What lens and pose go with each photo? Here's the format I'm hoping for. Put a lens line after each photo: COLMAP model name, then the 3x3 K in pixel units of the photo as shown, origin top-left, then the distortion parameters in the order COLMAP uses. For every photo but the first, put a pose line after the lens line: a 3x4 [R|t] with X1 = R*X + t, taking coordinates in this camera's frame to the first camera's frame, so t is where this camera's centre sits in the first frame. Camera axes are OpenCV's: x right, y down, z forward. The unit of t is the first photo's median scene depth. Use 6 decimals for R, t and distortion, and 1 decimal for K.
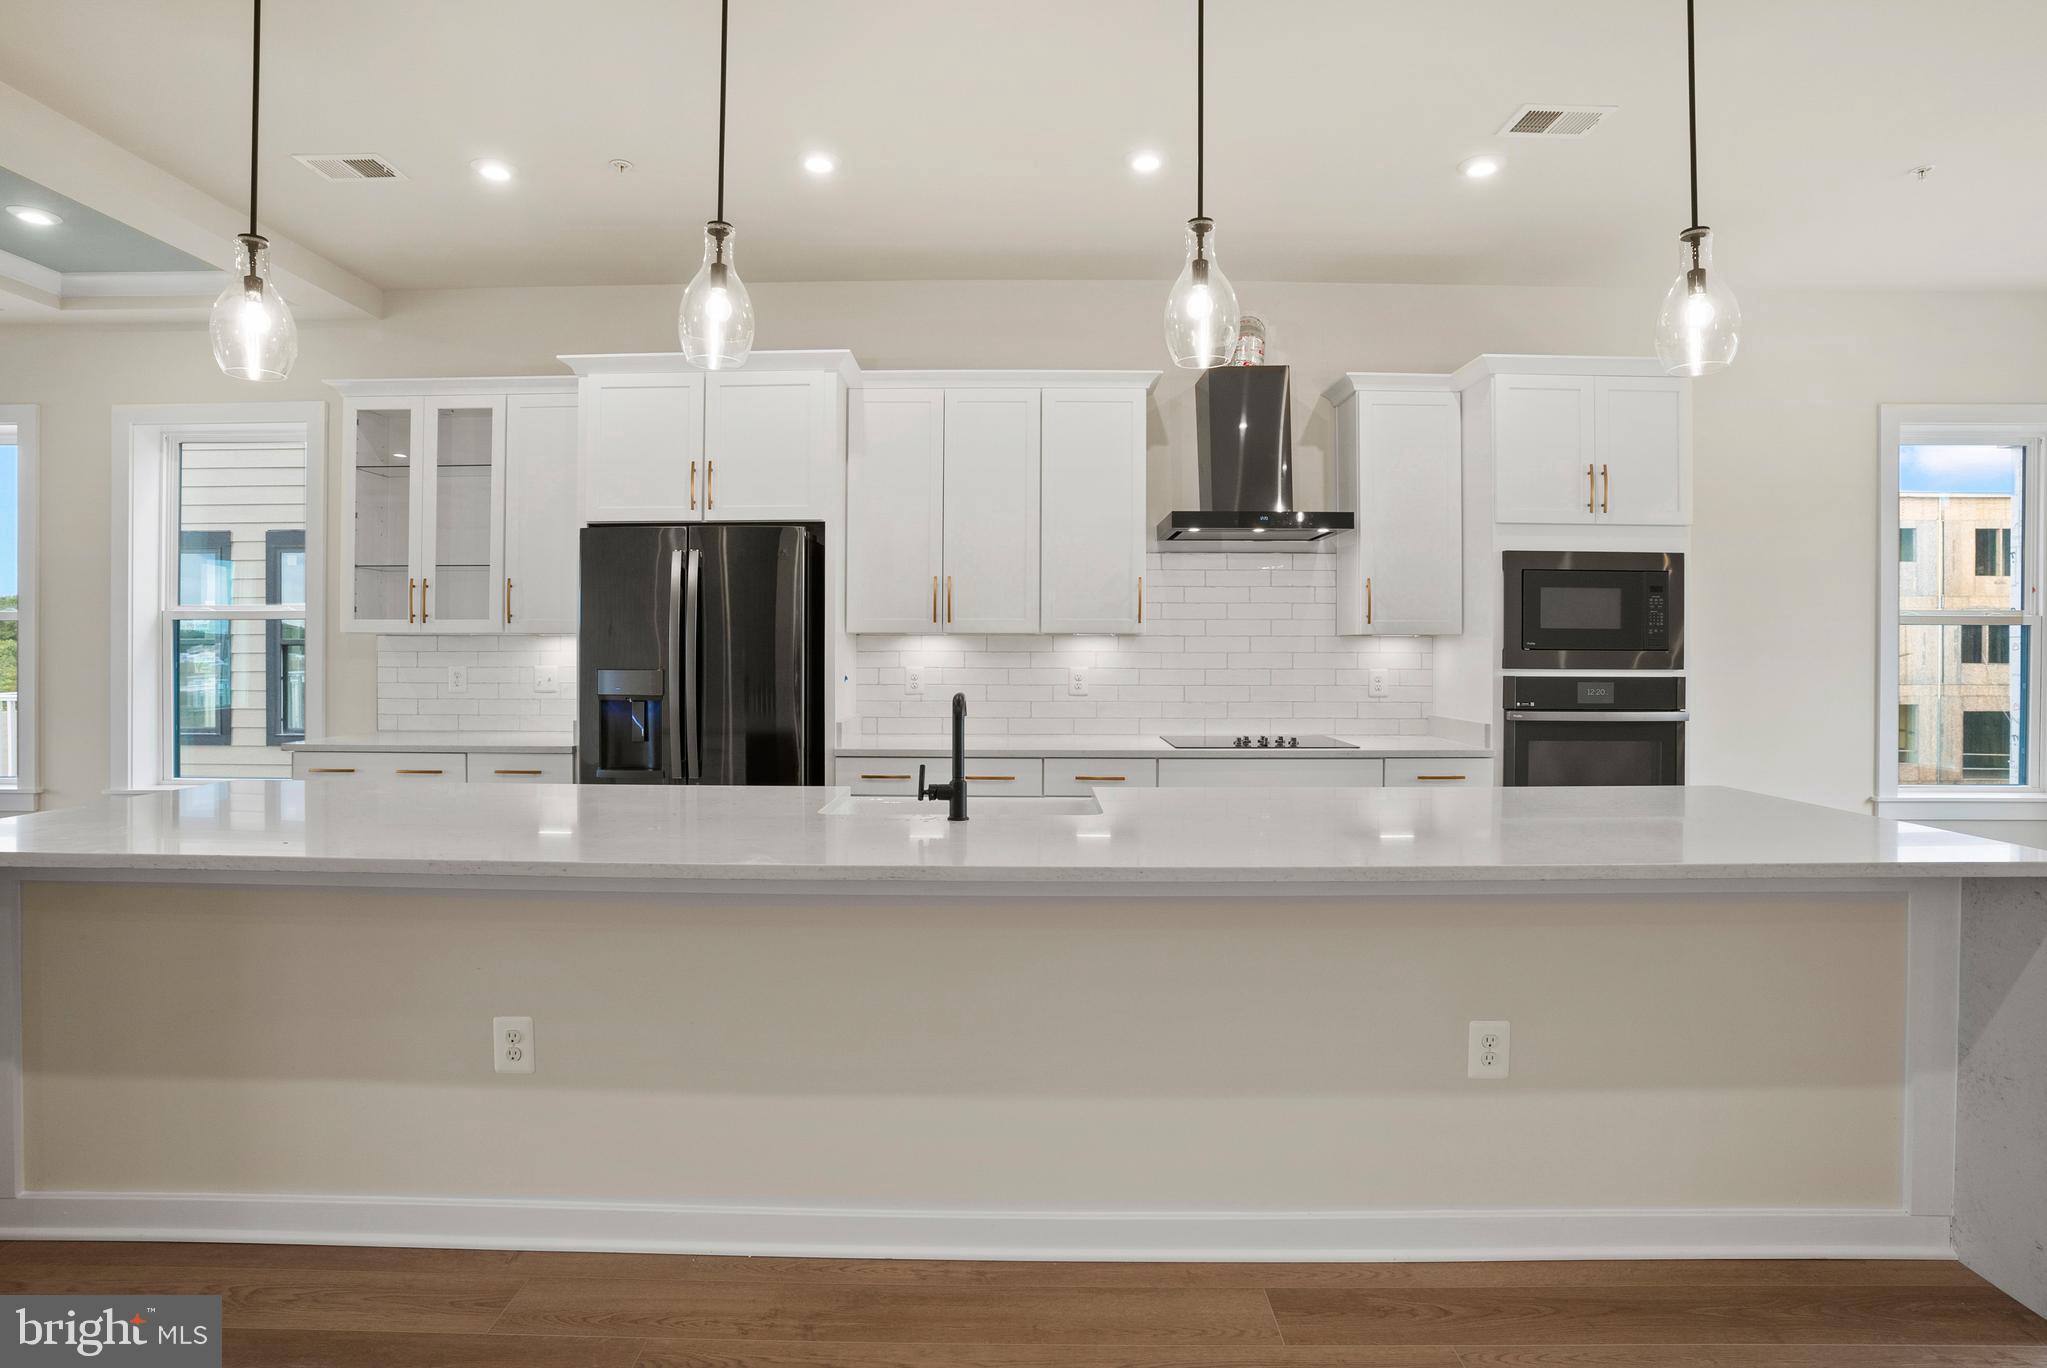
lens RADIAL K [[1023.7, 0, 1028.7], [0, 1023.7, 688.9], [0, 0, 1]] dist [-0.072167, 0.033678]
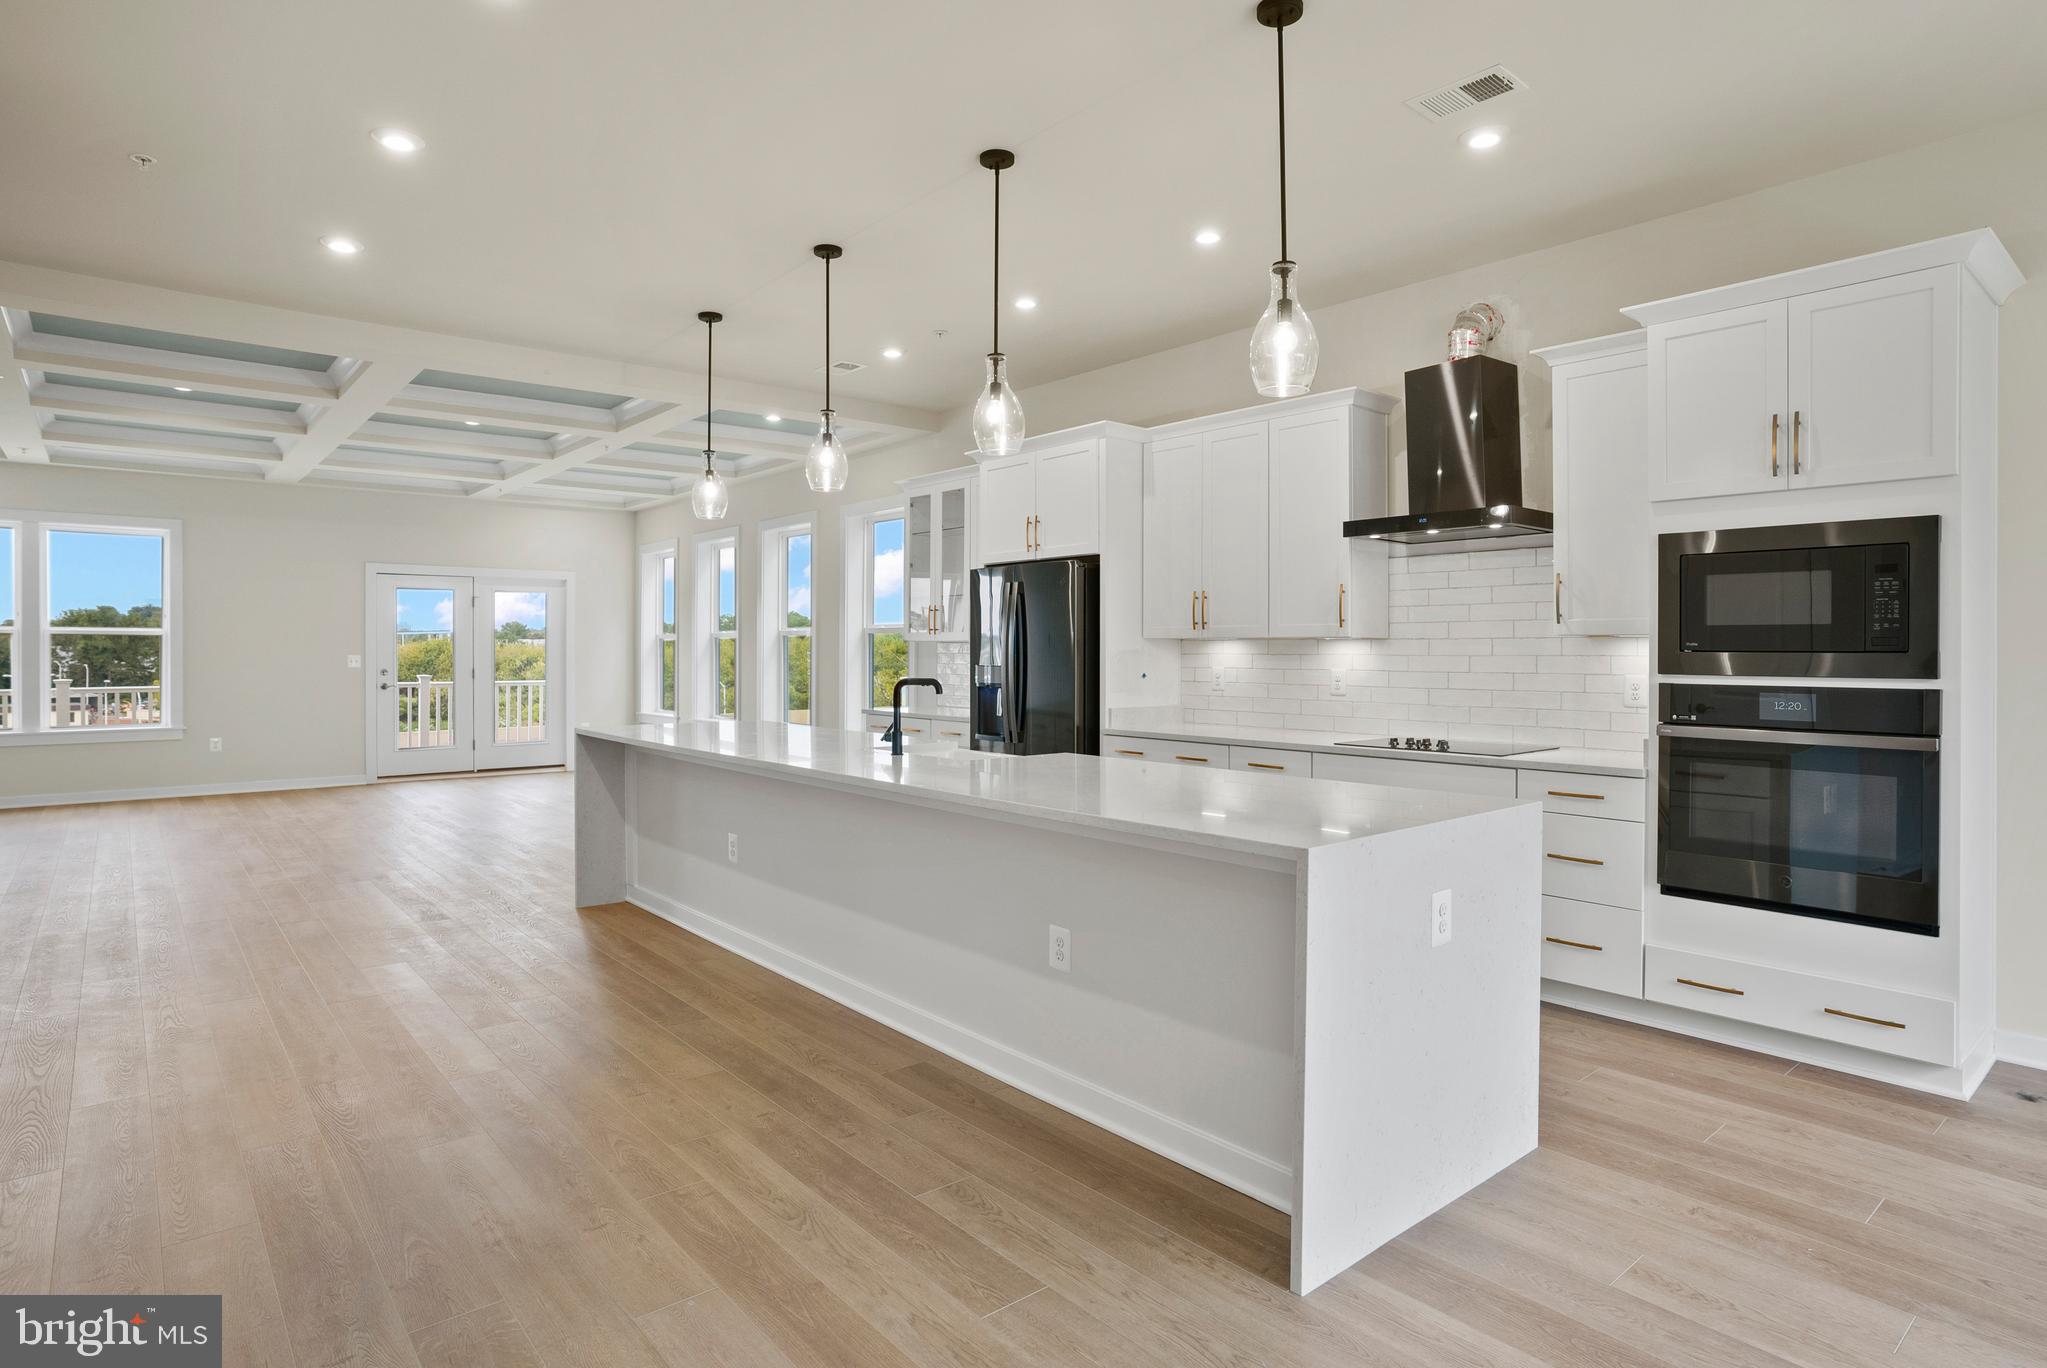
lens RADIAL K [[1109.9, 0, 1013.7], [0, 1109.9, 715.0], [0, 0, 1]] dist [-0.024546, 0.000765]
pose [[0.647701, 0.042759, -0.760694, 0.822290], [-0.029628, 0.999082, 0.030931, 0.001448], [0.761318, 0.002504, 0.648374, -0.008162]]
